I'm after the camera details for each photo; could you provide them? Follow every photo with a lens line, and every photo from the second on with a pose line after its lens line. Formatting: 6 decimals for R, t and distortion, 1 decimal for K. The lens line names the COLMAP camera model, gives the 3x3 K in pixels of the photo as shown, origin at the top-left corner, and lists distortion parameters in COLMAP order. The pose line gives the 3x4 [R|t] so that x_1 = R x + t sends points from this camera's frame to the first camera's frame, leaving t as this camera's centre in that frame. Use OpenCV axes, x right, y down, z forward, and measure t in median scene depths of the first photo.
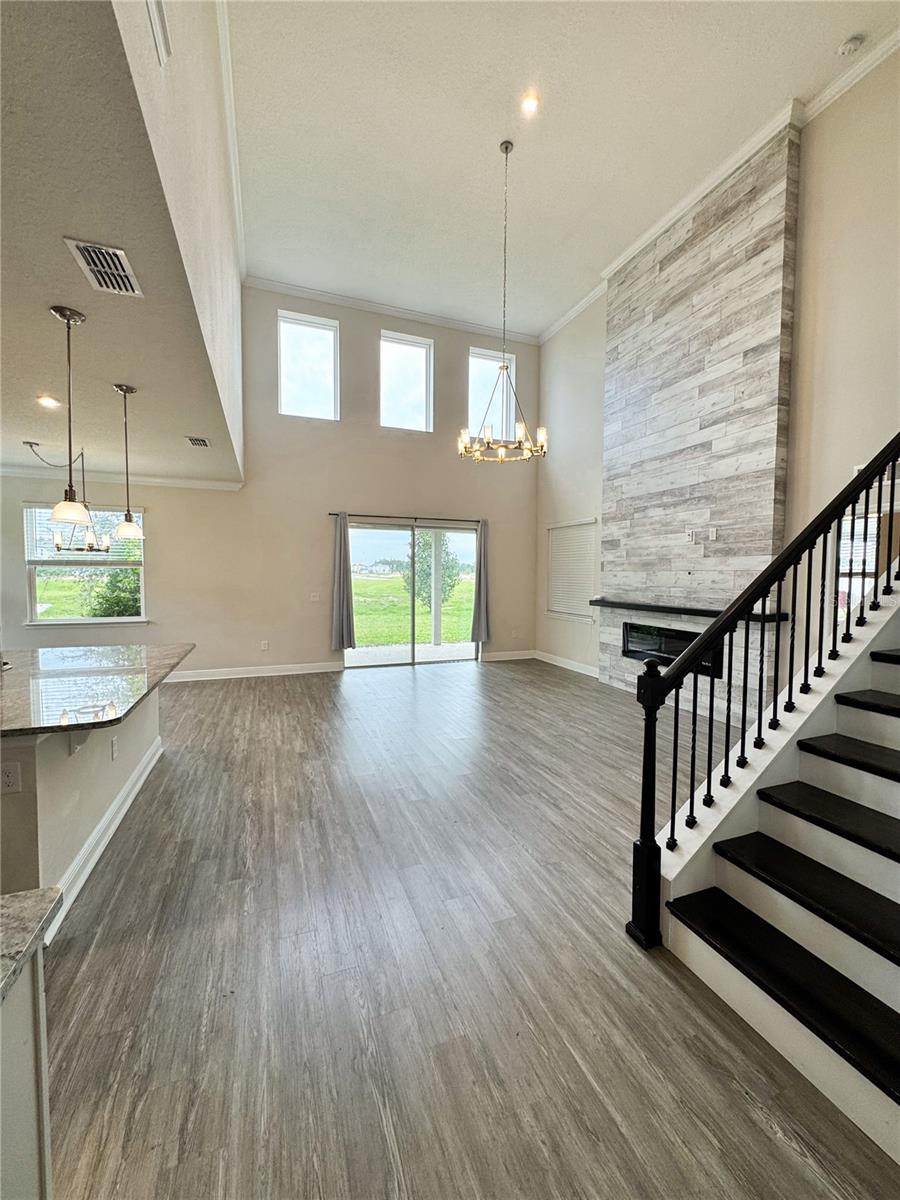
lens RADIAL K [[479.8, 0, 451.9], [0, 479.8, 598.4], [0, 0, 1]] dist [0.001248, -0.000108]
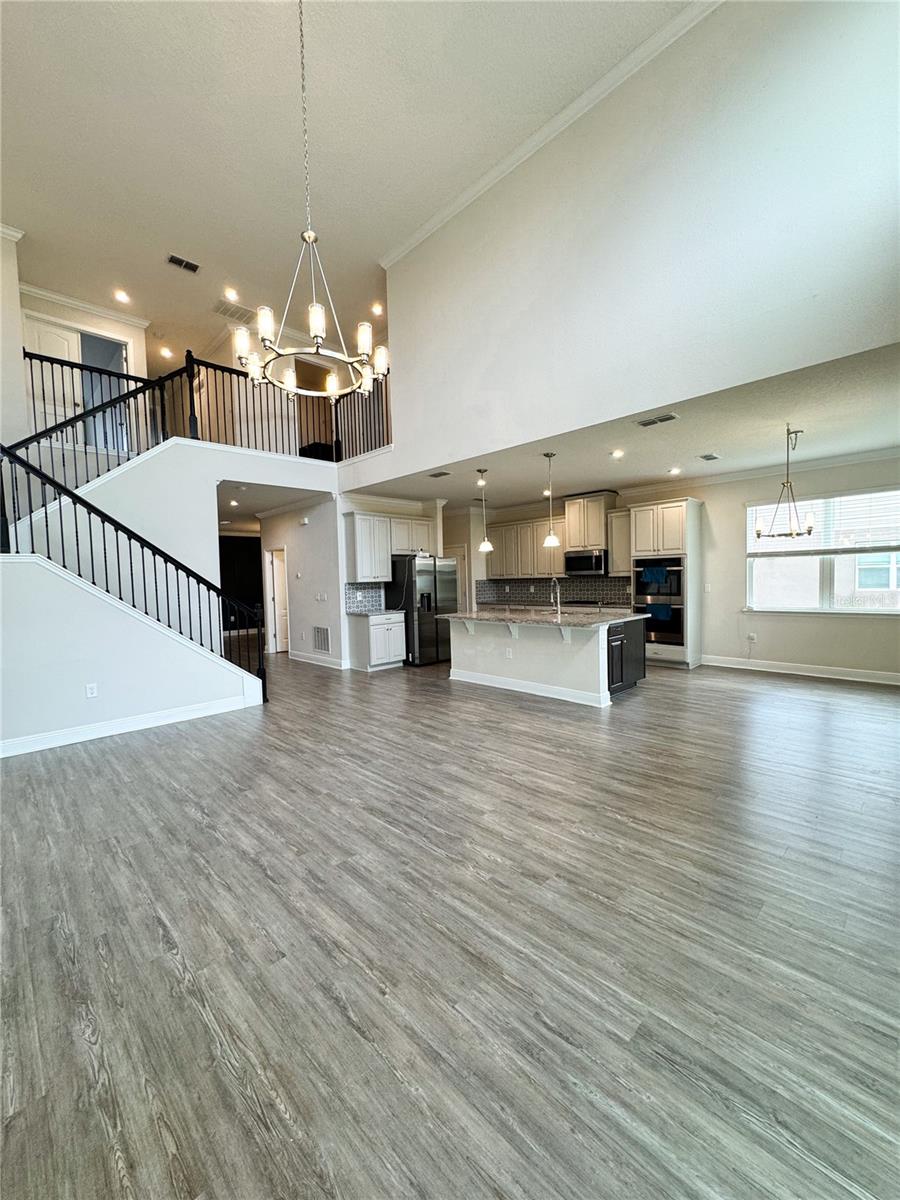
lens RADIAL K [[479.8, 0, 454.3], [0, 479.8, 599.0], [0, 0, 1]] dist [0.001248, -0.000108]
pose [[-0.915353, 0.036868, -0.400960, 0.200999], [0.000538, 0.995910, 0.090345, -0.065804], [0.402651, 0.082482, -0.911630, 1.670932]]
